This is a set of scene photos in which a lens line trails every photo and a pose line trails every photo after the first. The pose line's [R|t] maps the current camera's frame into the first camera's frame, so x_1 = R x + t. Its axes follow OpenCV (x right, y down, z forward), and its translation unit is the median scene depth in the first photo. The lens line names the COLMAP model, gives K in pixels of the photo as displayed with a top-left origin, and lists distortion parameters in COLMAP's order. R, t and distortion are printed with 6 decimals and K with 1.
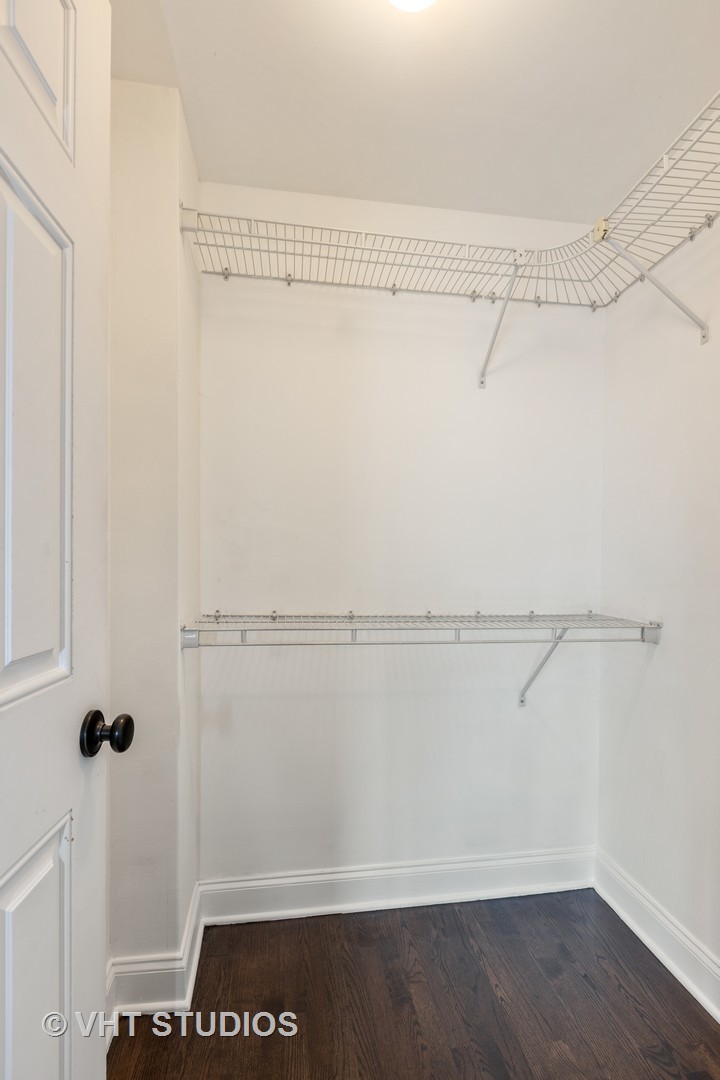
lens RADIAL K [[506.8, 0, 365.8], [0, 506.8, 568.2], [0, 0, 1]] dist [-0.000881, -0.000116]
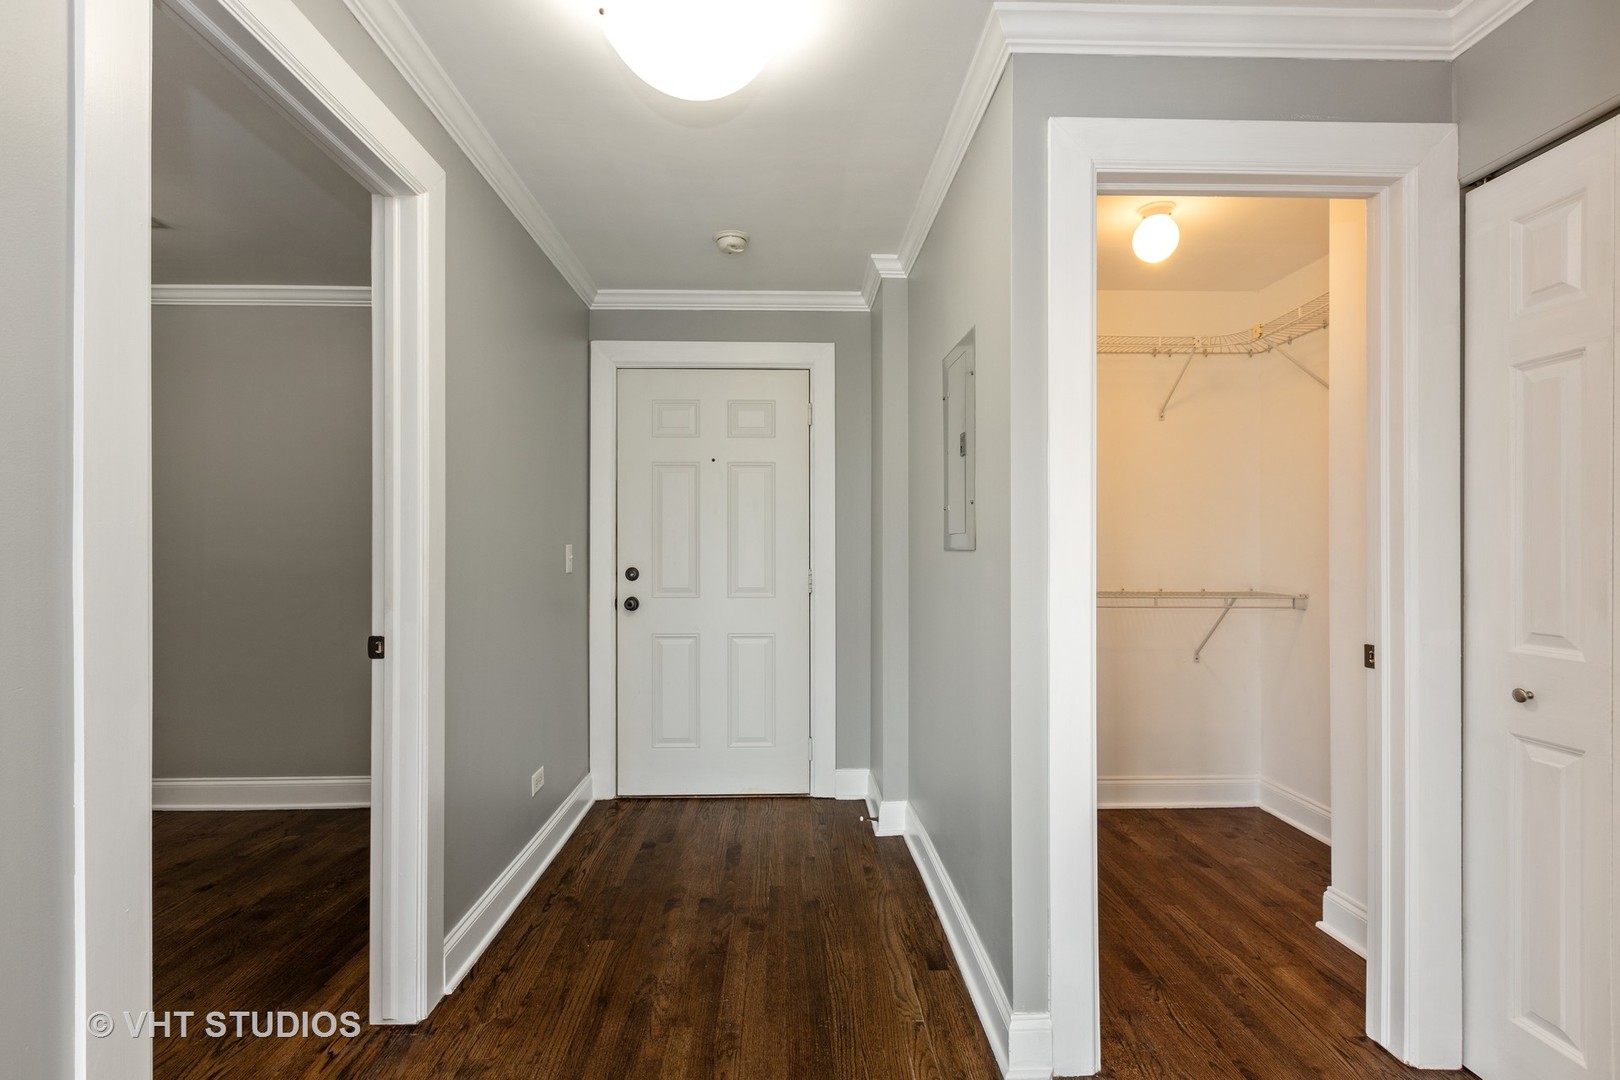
lens RADIAL K [[727.6, 0, 803.3], [0, 727.6, 542.4], [0, 0, 1]] dist [0.003768, 0.000096]
pose [[0.993324, -0.008256, -0.115061, -0.532176], [0.006083, 0.999797, -0.019230, -0.005788], [0.115197, 0.018401, 0.993172, -1.090041]]
